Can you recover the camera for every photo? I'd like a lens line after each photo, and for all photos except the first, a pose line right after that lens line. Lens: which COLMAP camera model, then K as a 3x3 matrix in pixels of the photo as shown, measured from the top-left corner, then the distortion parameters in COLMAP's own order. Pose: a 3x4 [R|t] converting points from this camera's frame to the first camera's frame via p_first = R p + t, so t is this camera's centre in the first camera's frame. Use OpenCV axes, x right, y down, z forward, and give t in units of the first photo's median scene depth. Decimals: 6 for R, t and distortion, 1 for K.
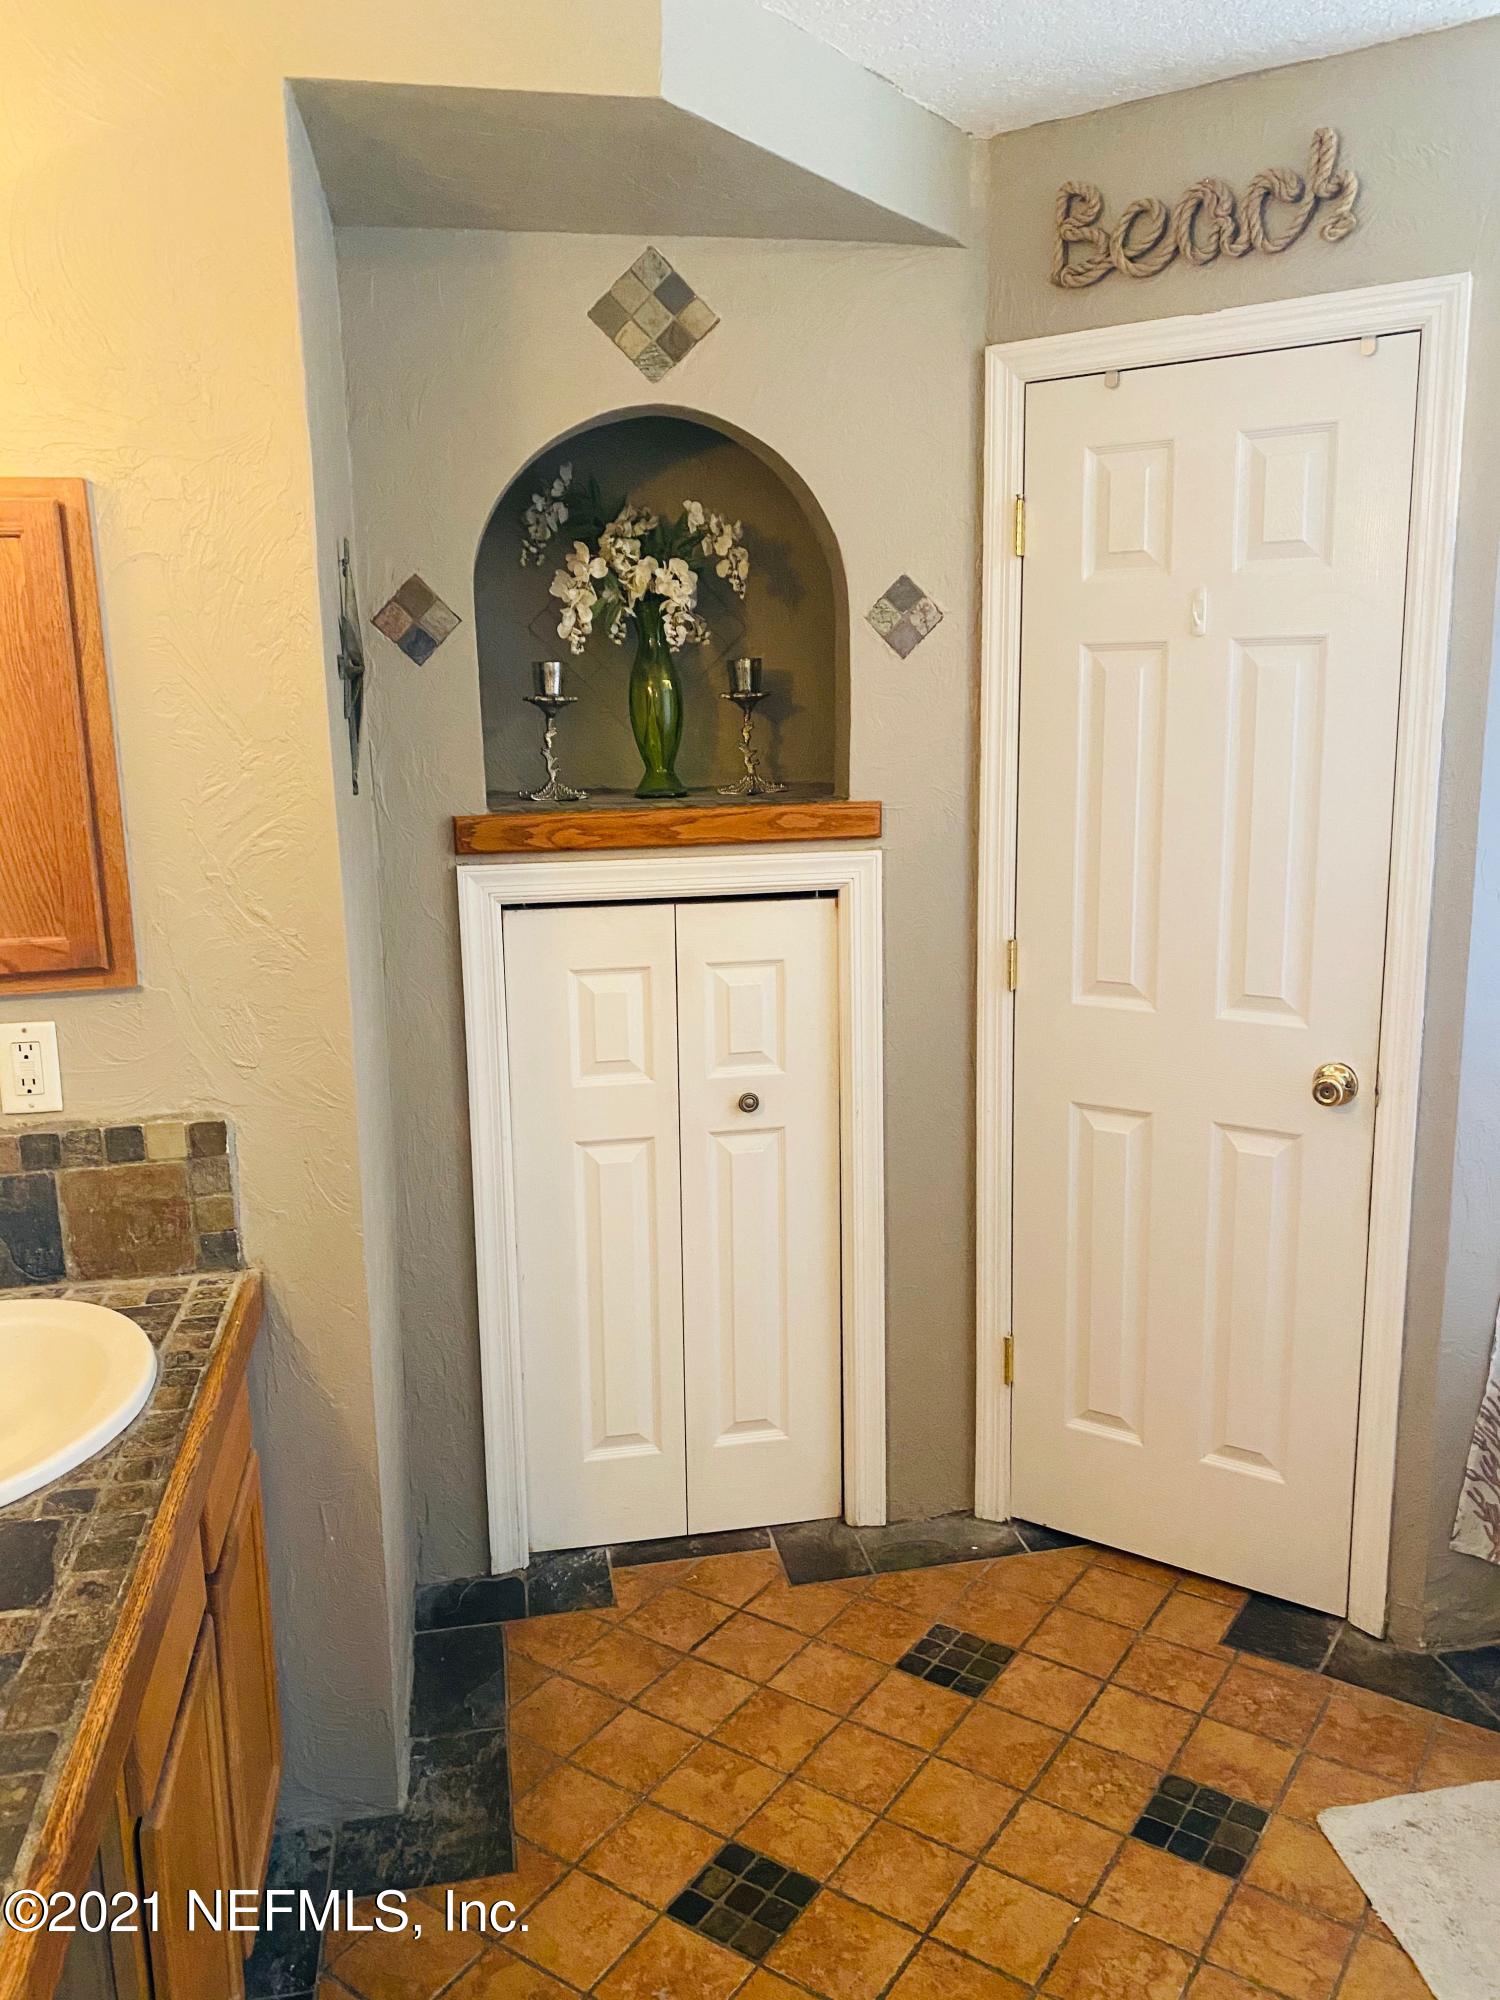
lens RADIAL K [[1530.5, 0, 750.0], [0, 1530.5, 1000.0], [0, 0, 1]] dist [-0.010282, 0.005311]
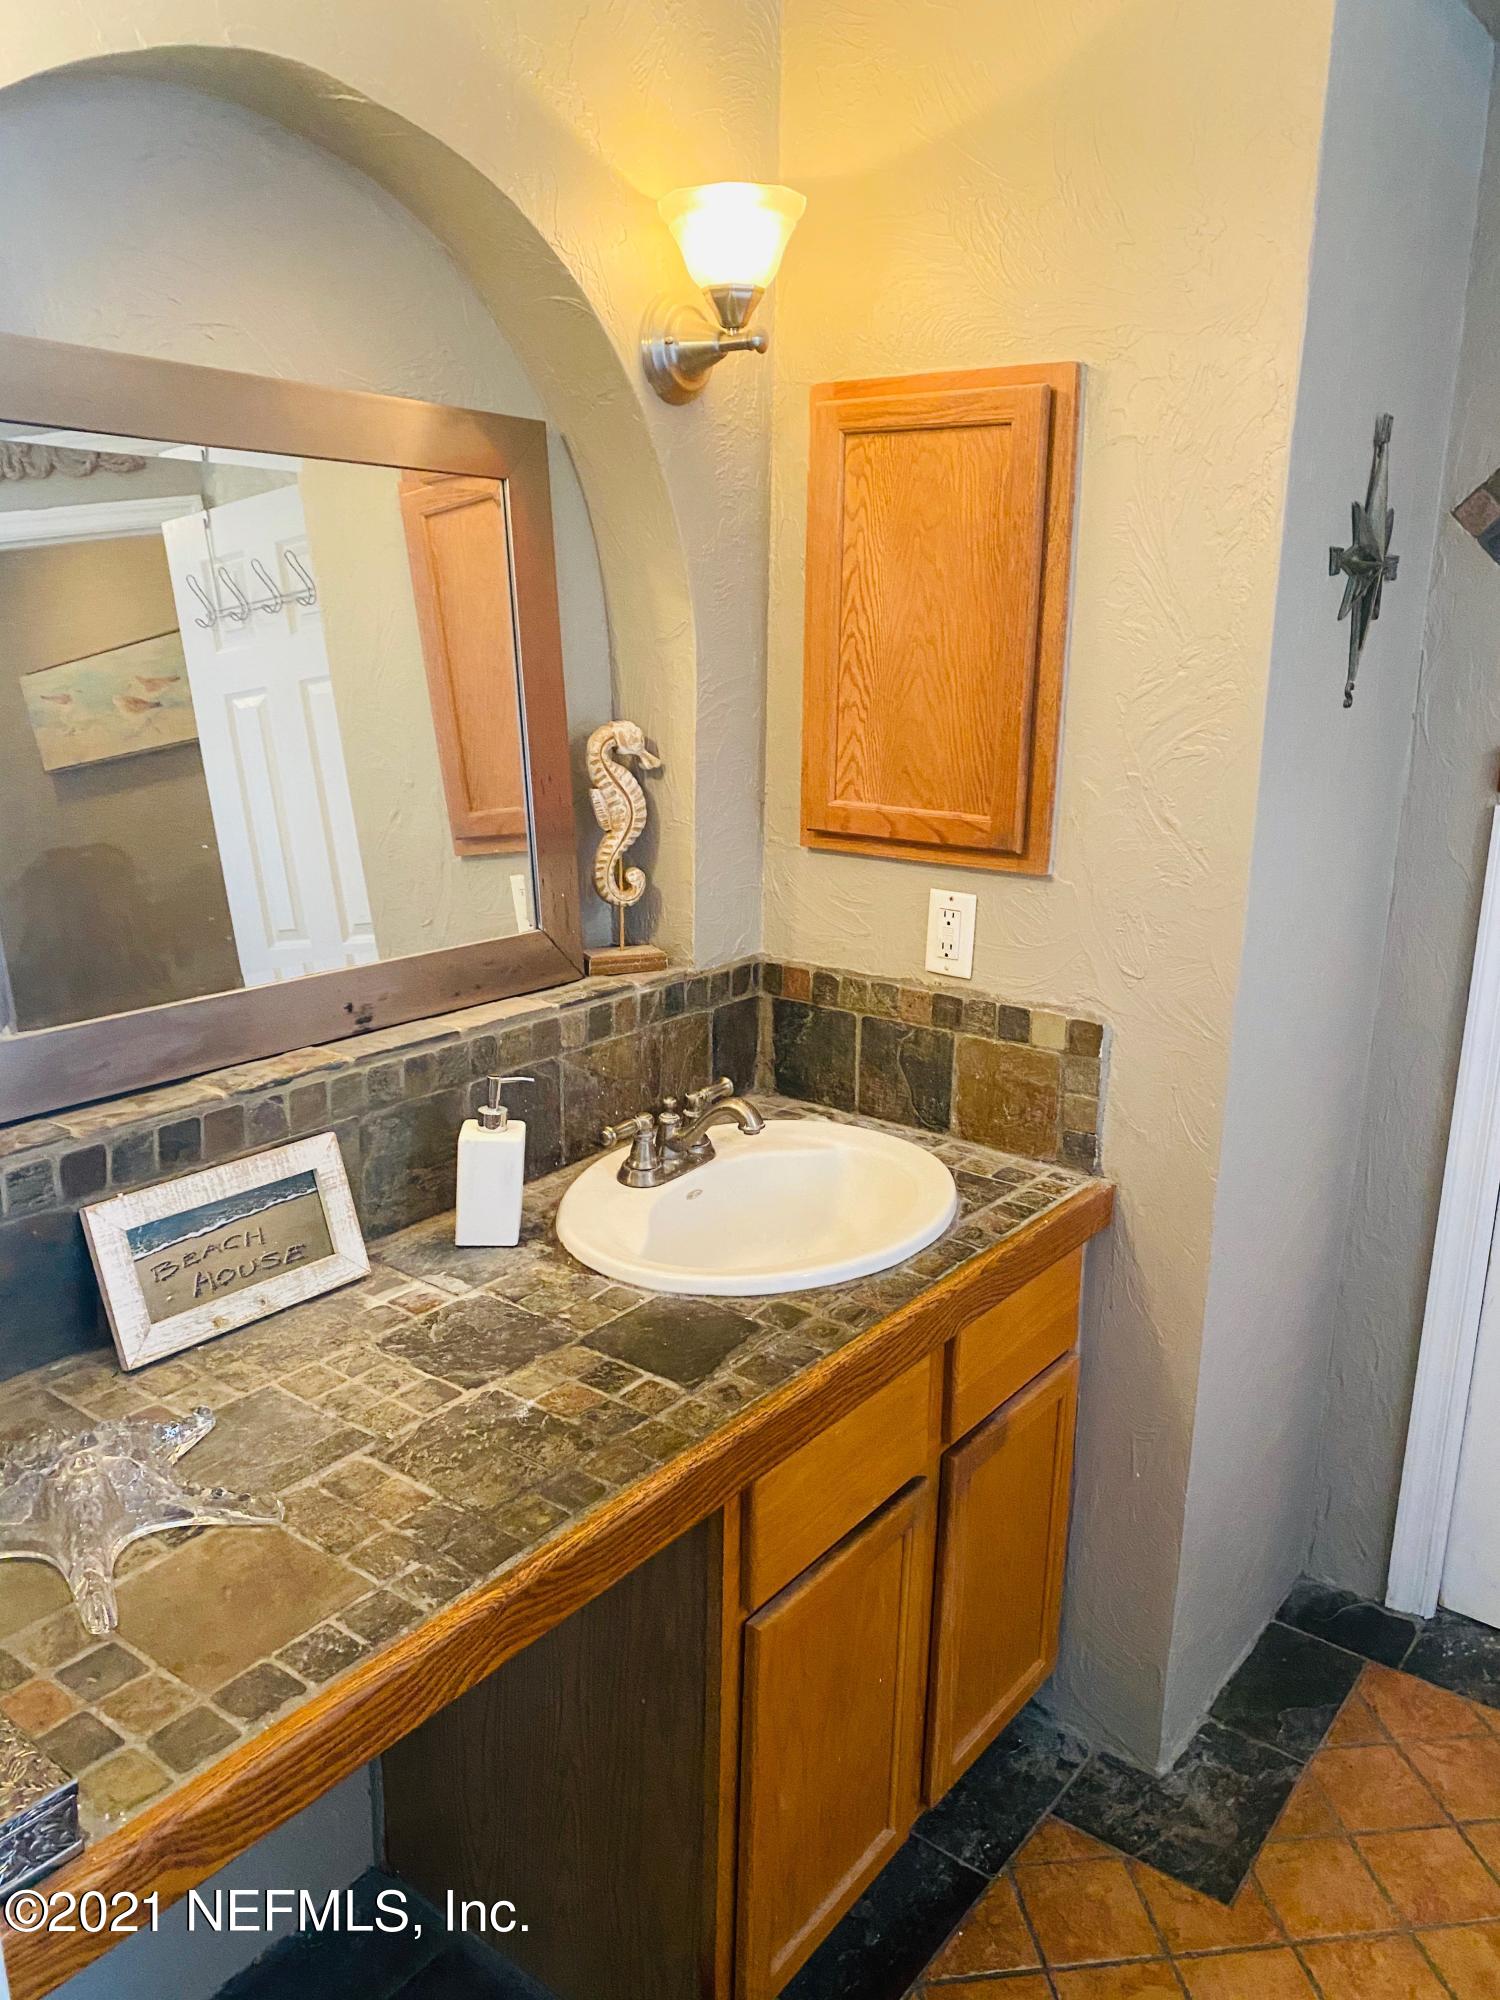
lens RADIAL K [[1489.9, 0, 751.9], [0, 1489.9, 990.1], [0, 0, 1]] dist [0.040197, -0.066602]
pose [[0.659594, 0.216899, -0.719646, 0.197655], [-0.179758, 0.975194, 0.129162, -0.026863], [0.729810, 0.044168, 0.682221, 0.176737]]
